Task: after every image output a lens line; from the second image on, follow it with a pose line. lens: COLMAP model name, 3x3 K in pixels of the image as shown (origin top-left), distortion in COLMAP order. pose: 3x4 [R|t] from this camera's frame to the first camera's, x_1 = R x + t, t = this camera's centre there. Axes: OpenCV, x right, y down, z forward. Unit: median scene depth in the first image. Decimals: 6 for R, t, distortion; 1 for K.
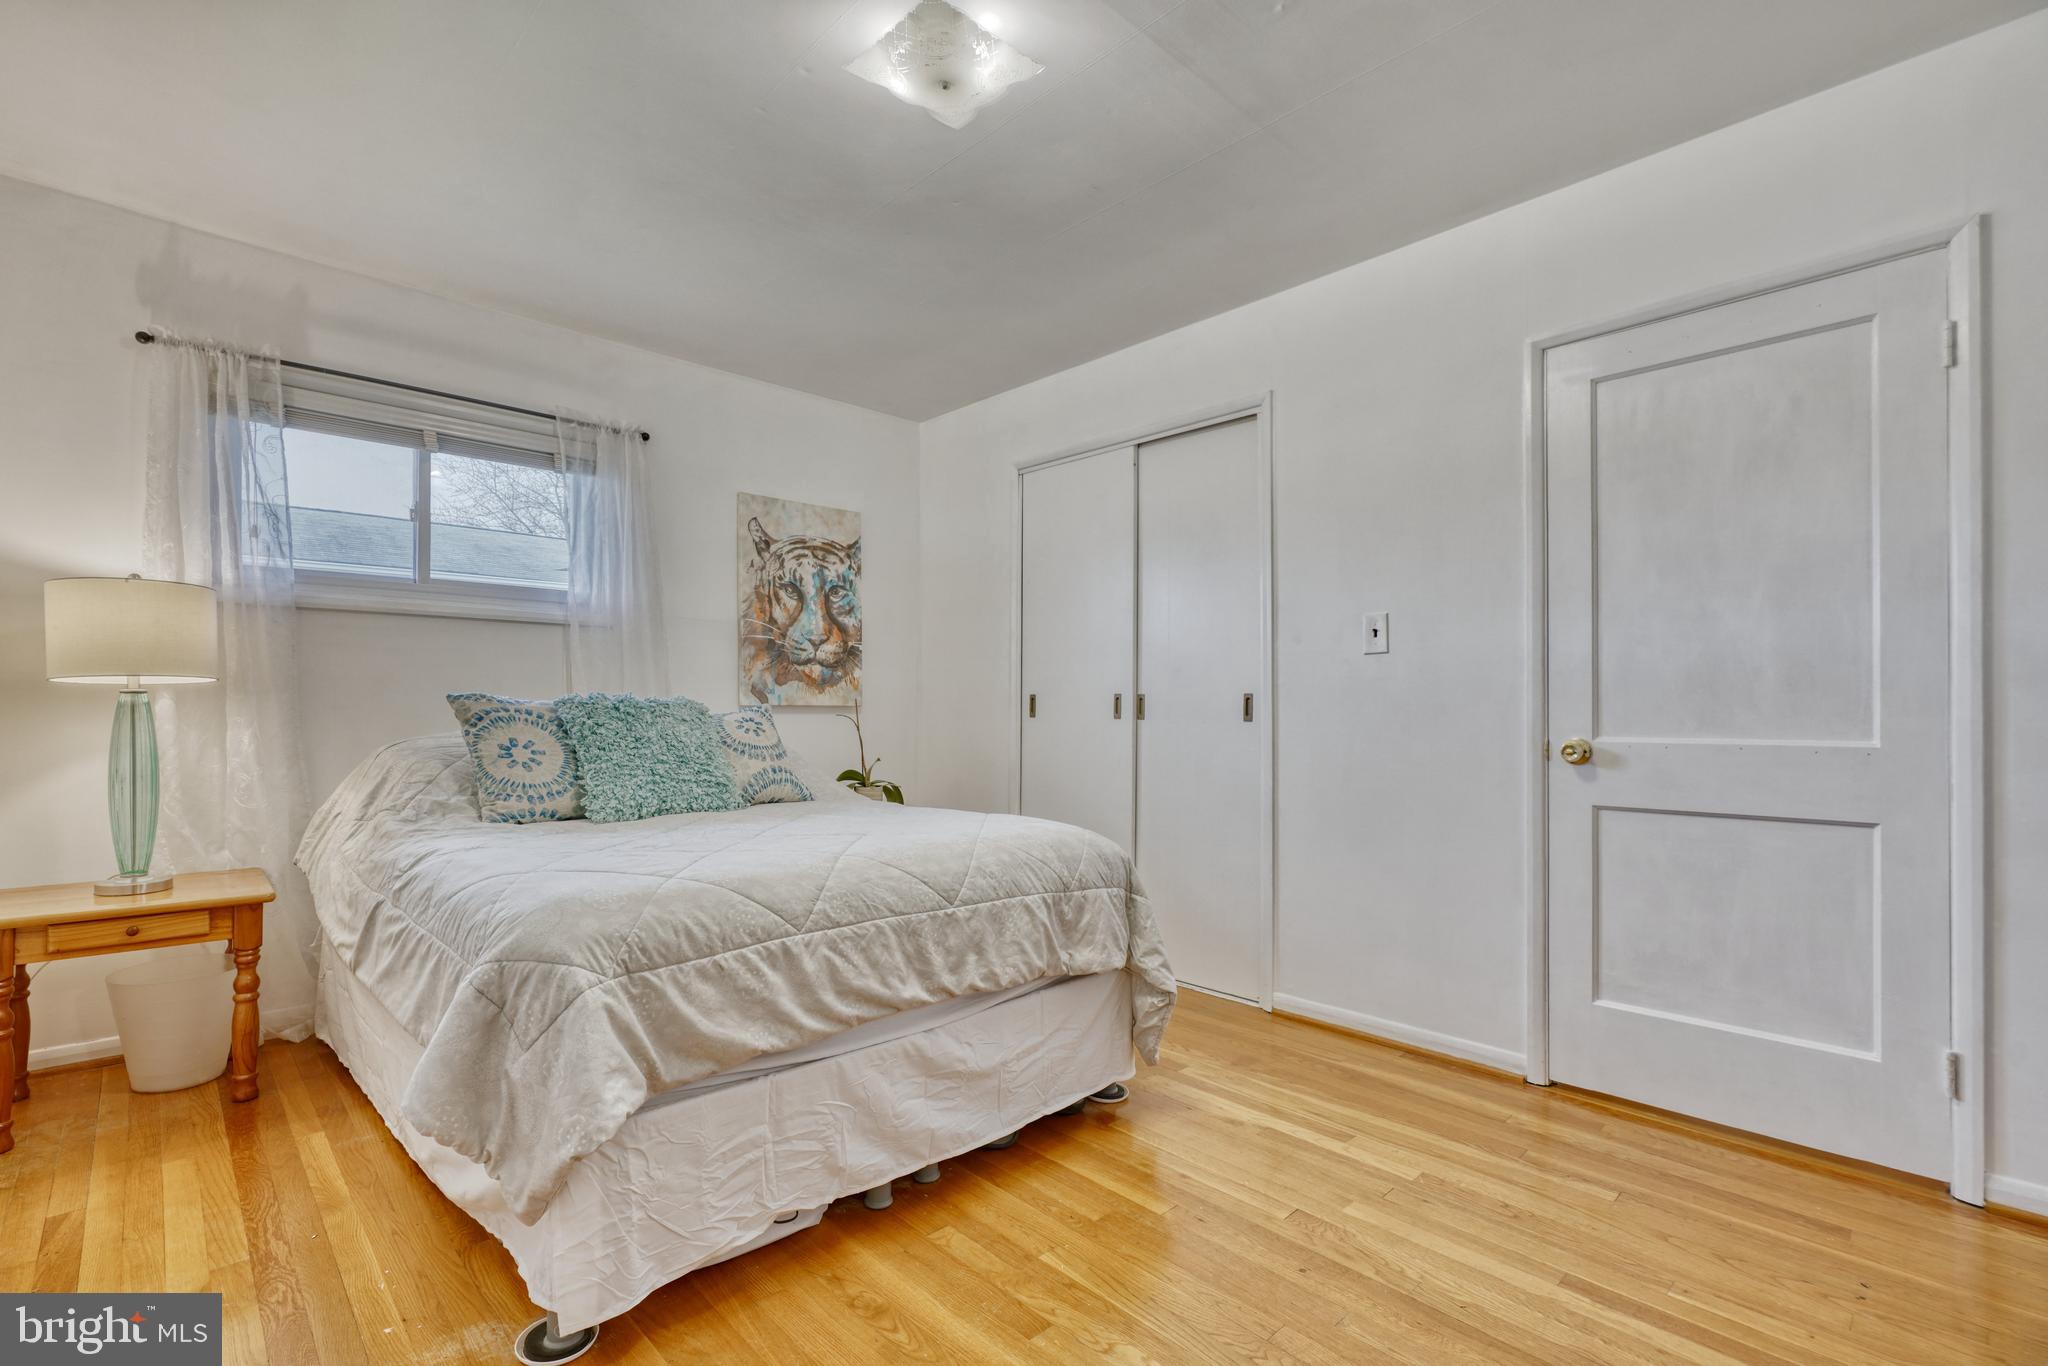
lens RADIAL K [[946.0, 0, 1022.9], [0, 946.0, 696.4], [0, 0, 1]] dist [-0.015651, 0.005964]
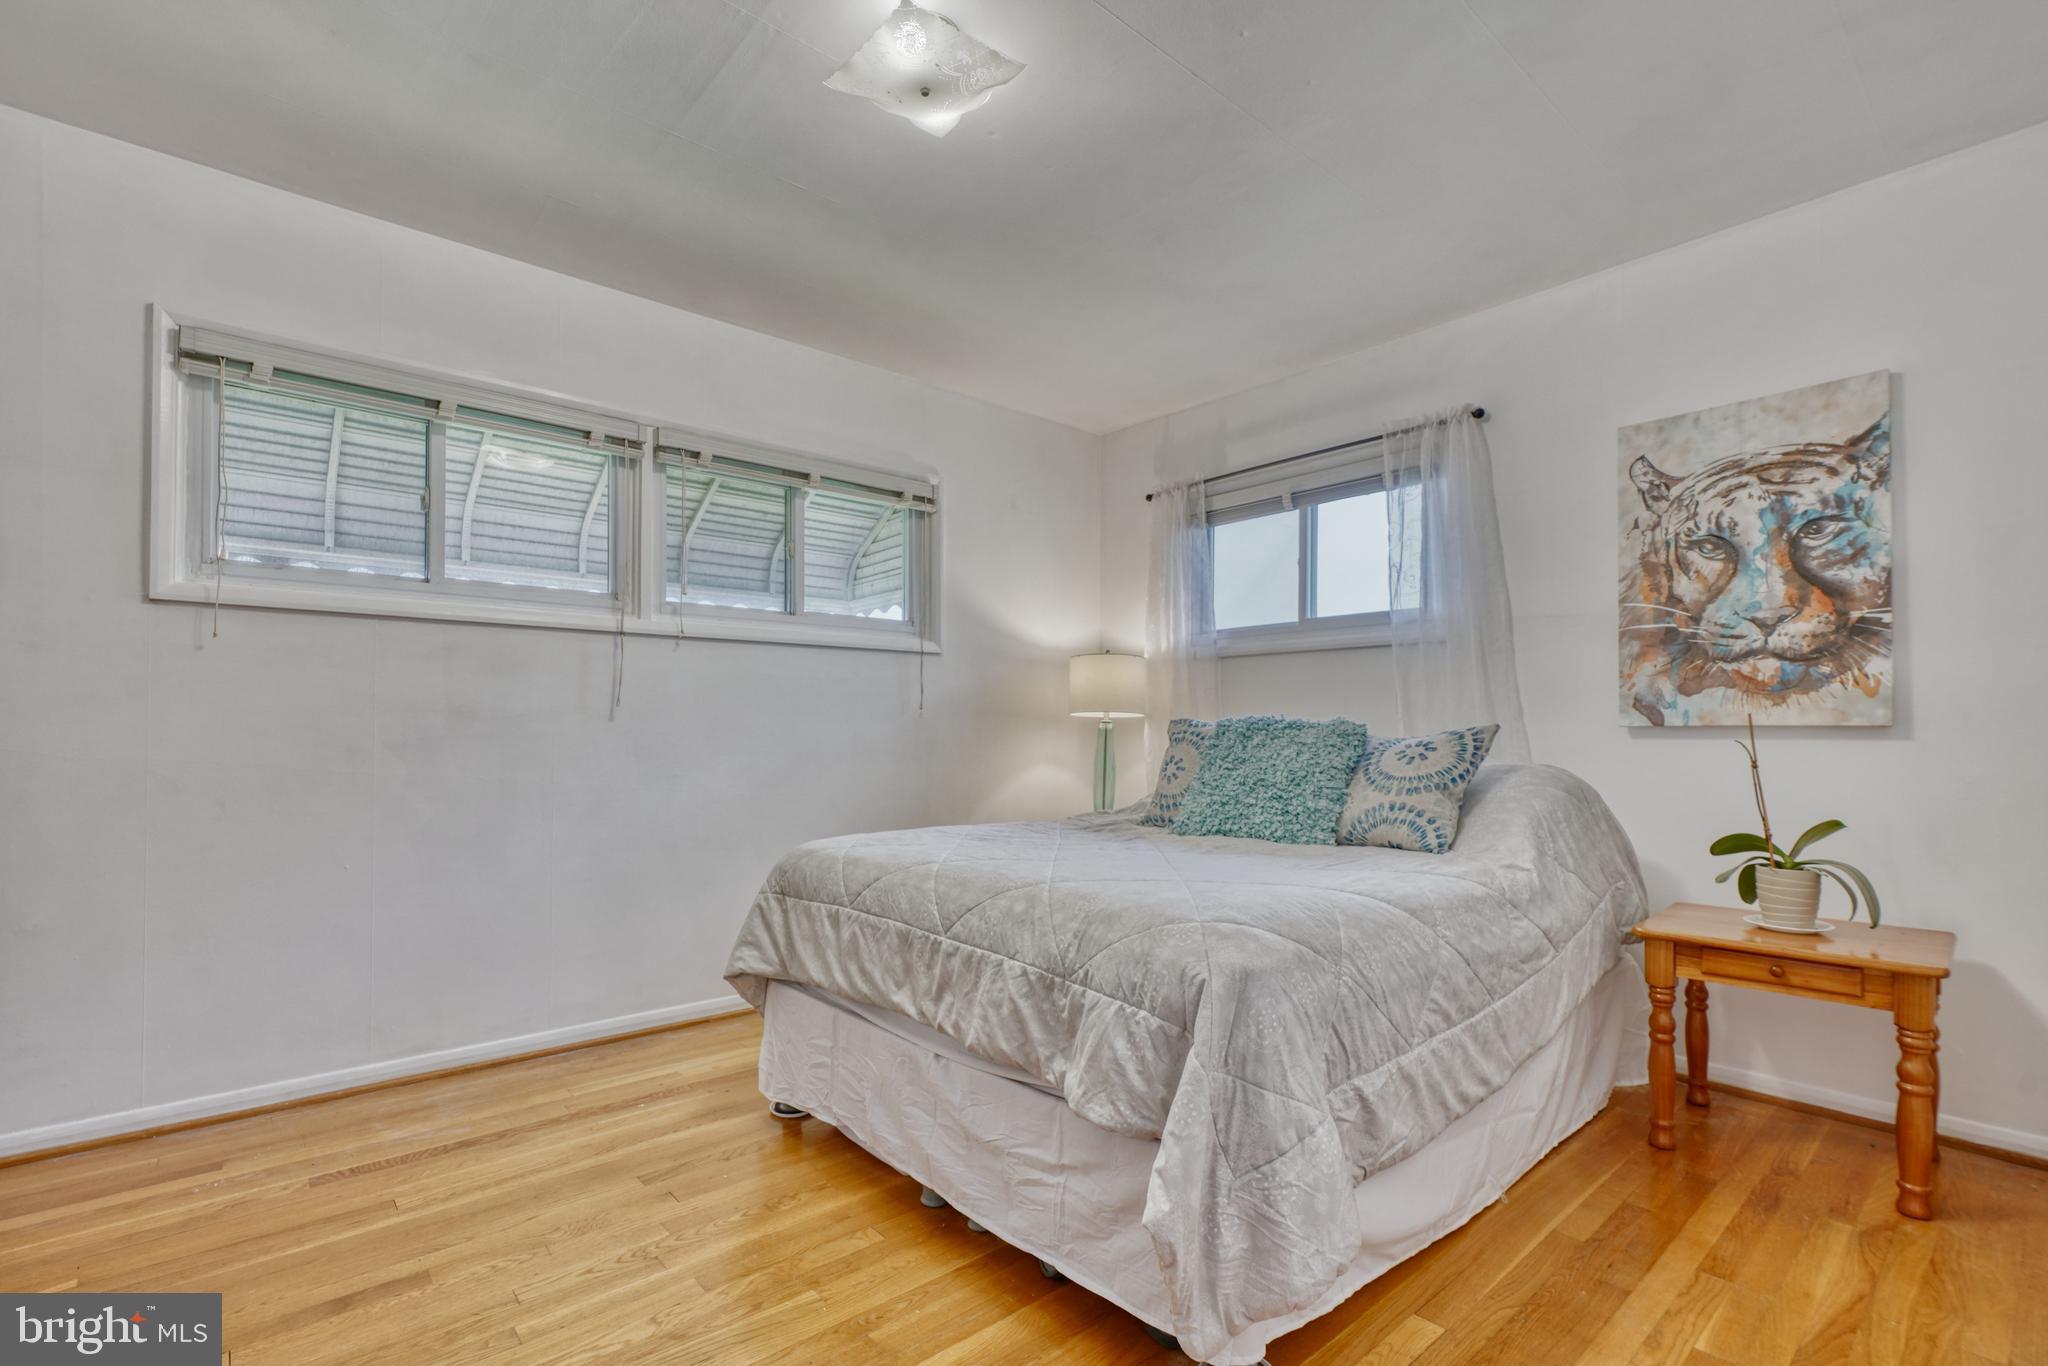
lens RADIAL K [[946.0, 0, 989.2], [0, 946.0, 723.8], [0, 0, 1]] dist [-0.015651, 0.005964]
pose [[-0.090713, -0.013100, -0.995791, 0.433227], [0.010614, 0.999844, -0.014120, 0.011806], [0.995821, -0.011850, -0.090560, 0.565456]]
